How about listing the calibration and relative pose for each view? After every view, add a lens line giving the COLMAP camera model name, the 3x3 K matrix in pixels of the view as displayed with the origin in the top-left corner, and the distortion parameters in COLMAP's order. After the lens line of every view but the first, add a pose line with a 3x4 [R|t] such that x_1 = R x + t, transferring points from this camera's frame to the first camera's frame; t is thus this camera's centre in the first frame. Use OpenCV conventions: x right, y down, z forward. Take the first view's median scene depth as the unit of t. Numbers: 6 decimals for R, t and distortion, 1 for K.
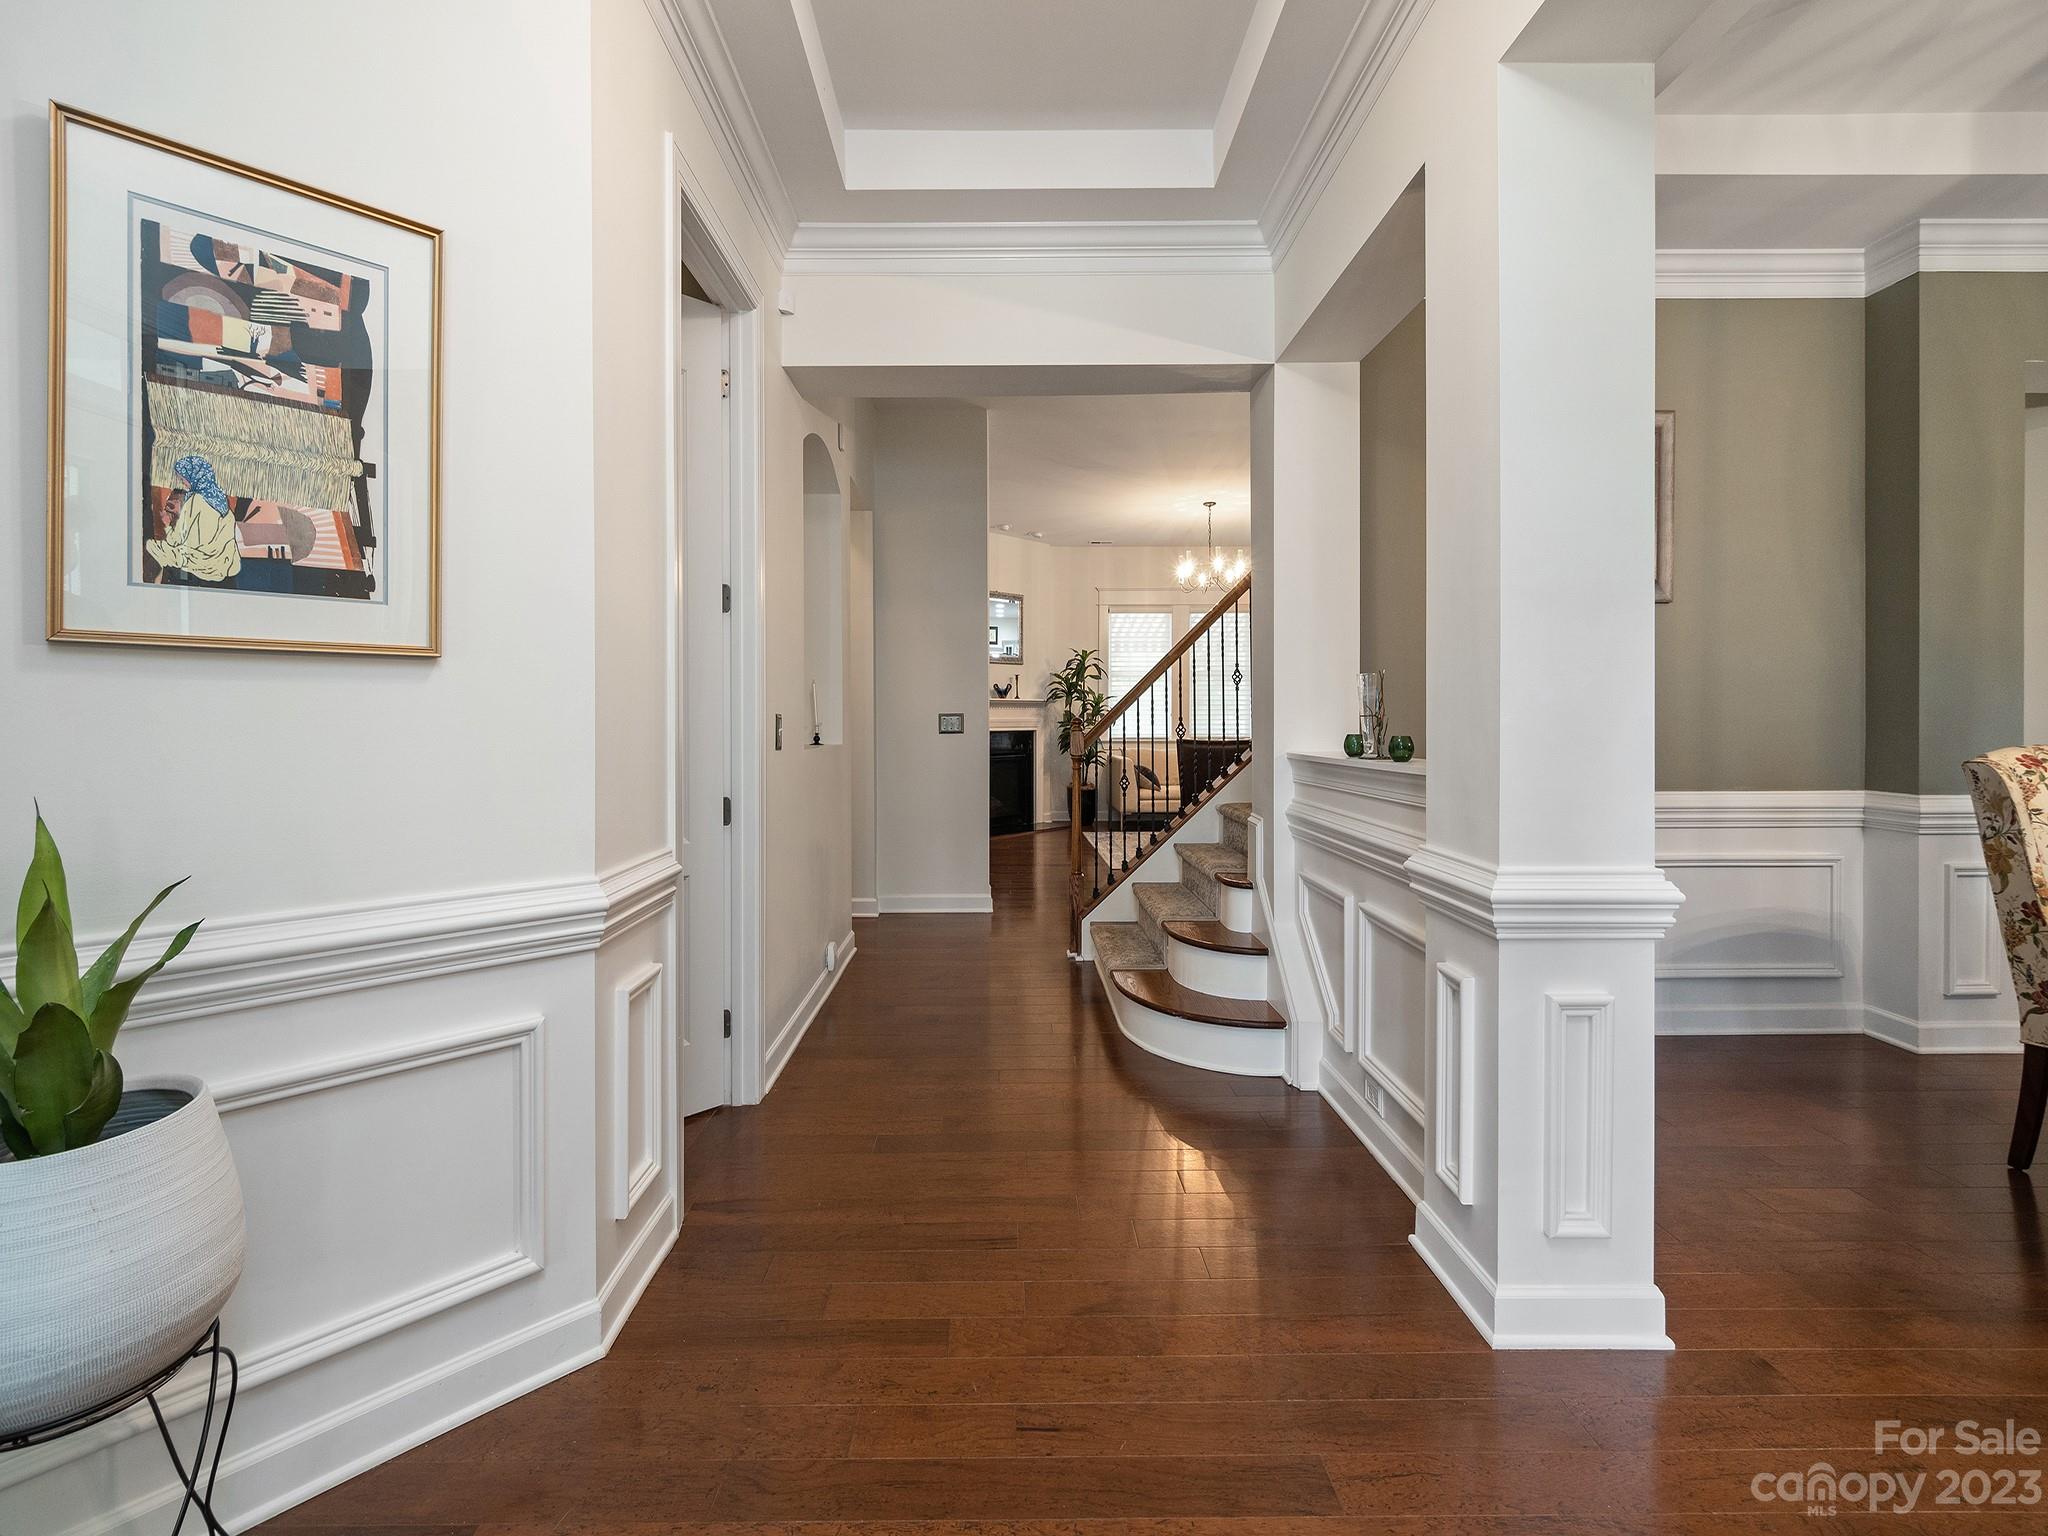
lens RADIAL K [[887.3, 0, 1006.1], [0, 887.3, 723.4], [0, 0, 1]] dist [-0.005099, 0.002187]
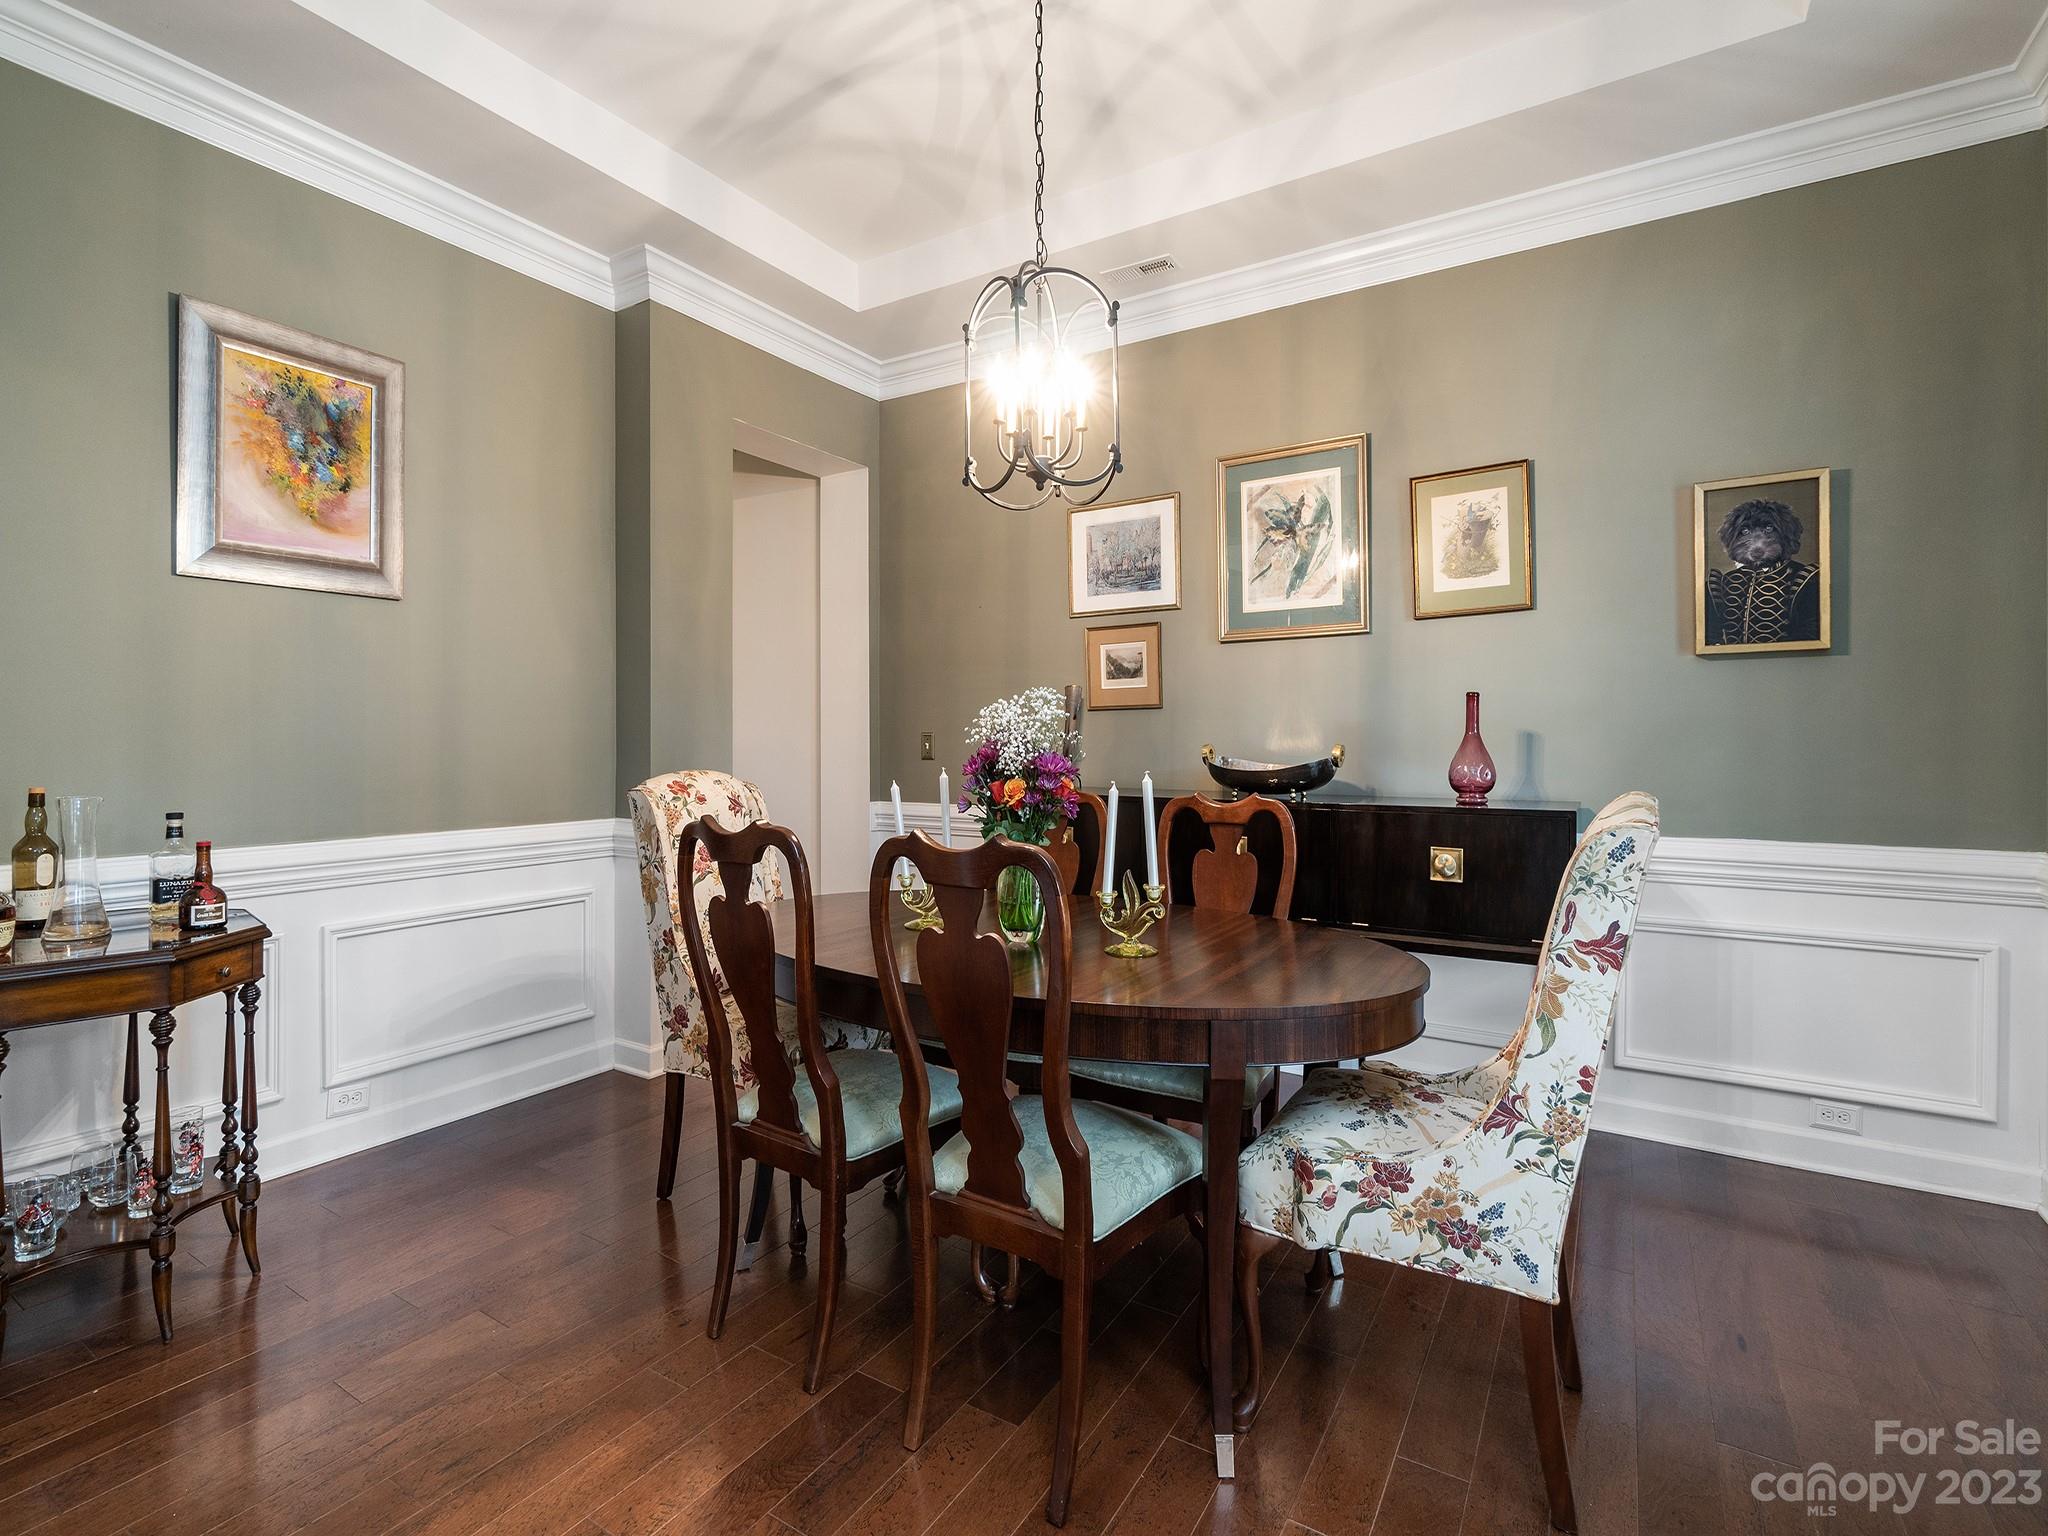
lens RADIAL K [[952.8, 0, 1006.2], [0, 952.8, 746.7], [0, 0, 1]] dist [-0.004506, -0.000639]
pose [[0.549873, -0.003713, 0.835240, 0.354774], [0.003306, 0.999992, 0.002269, -0.003684], [-0.835242, 0.001514, 0.549881, 0.070054]]
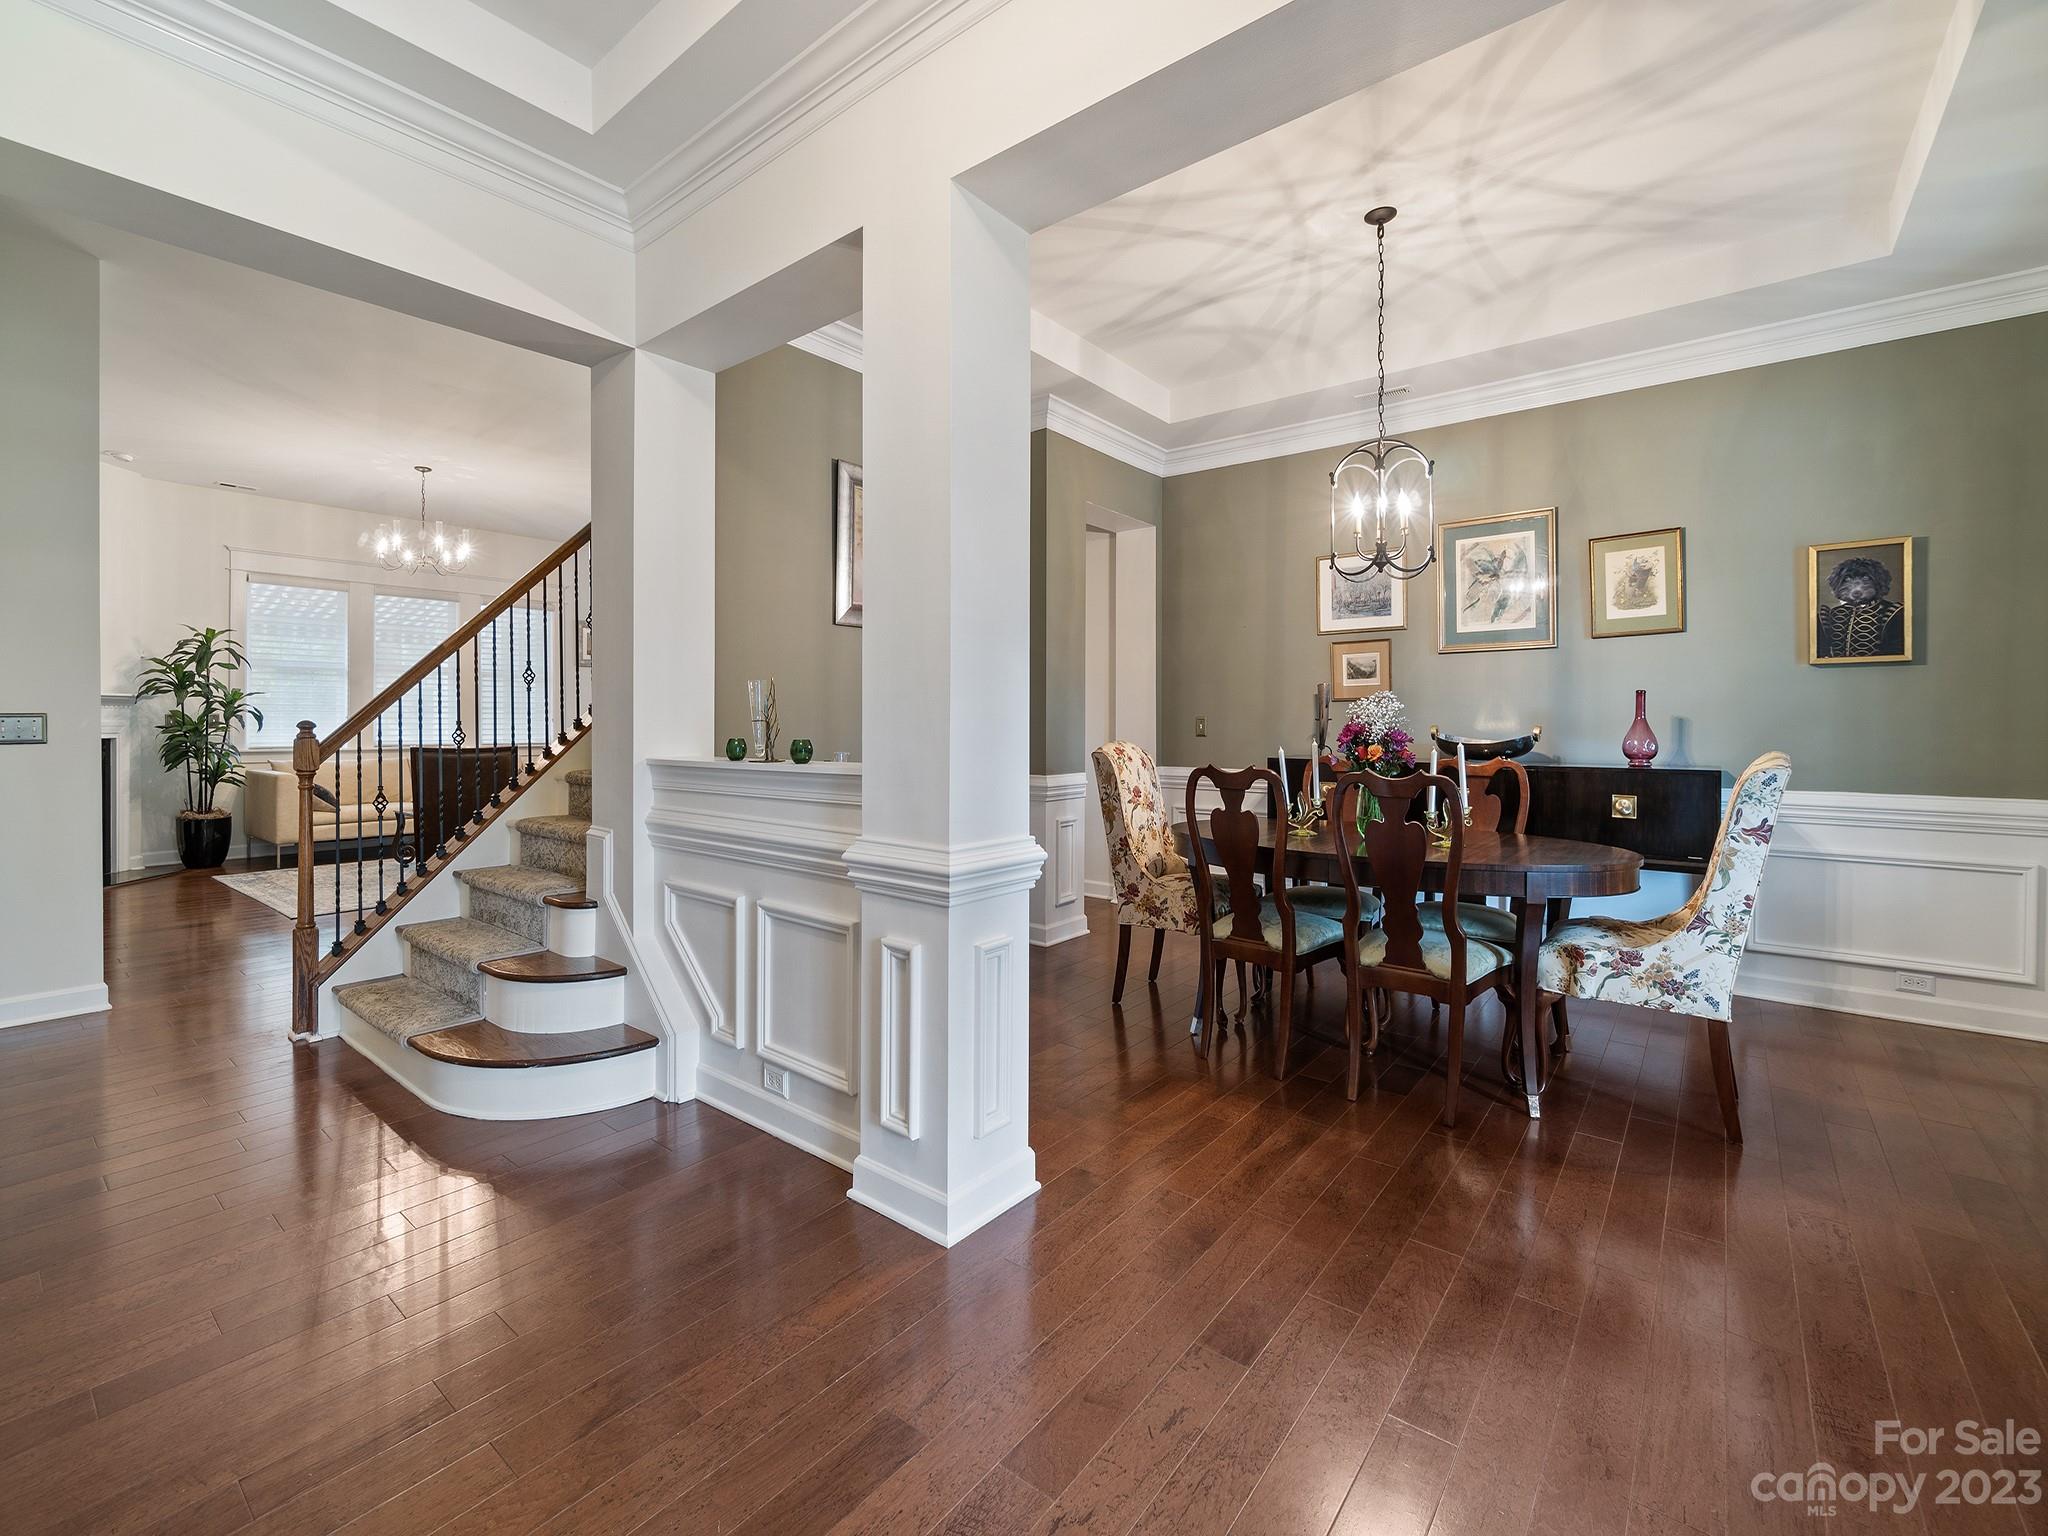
lens RADIAL K [[887.3, 0, 995.5], [0, 887.3, 730.0], [0, 0, 1]] dist [-0.005099, 0.002187]
pose [[0.639961, -0.002527, 0.768403, -0.186608], [0.000552, 0.999996, 0.002829, -0.000692], [-0.768407, -0.001387, 0.639960, 0.100856]]
